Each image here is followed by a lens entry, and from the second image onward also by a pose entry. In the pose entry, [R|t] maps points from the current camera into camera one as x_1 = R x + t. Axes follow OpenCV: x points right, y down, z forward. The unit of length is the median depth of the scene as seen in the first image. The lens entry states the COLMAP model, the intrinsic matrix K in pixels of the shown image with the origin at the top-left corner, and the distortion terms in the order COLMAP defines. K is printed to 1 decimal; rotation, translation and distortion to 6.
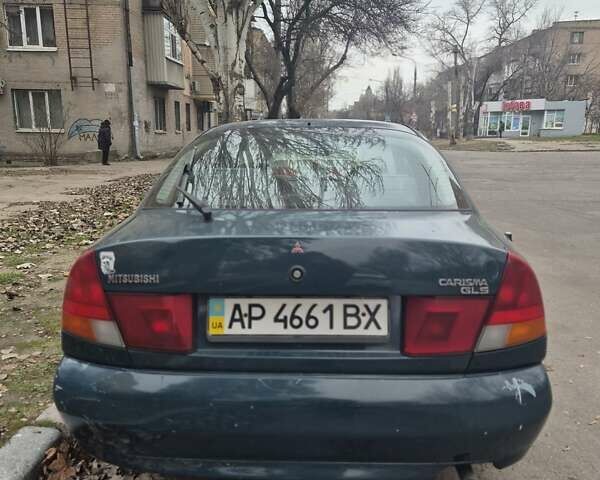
lens RADIAL K [[519.0, 0, 300.8], [0, 519.0, 242.0], [0, 0, 1]] dist [0.053914, -0.015652]
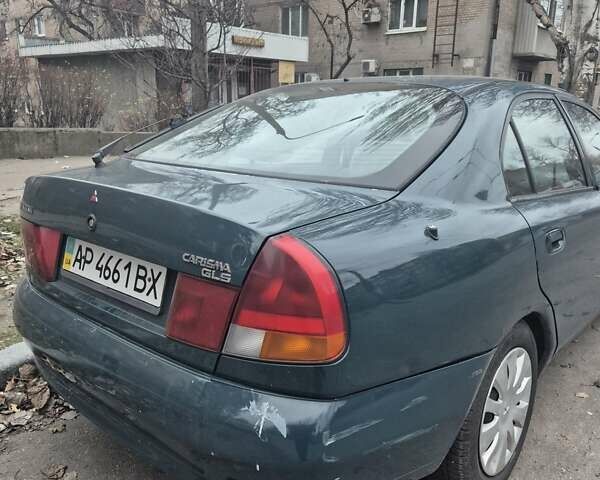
lens RADIAL K [[519.0, 0, 300.3], [0, 519.0, 237.7], [0, 0, 1]] dist [0.053914, -0.015652]
pose [[0.784796, 0.159004, -0.599010, 0.854420], [-0.138488, 0.987081, 0.080575, -0.042145], [0.604083, 0.019721, 0.796678, 0.429235]]
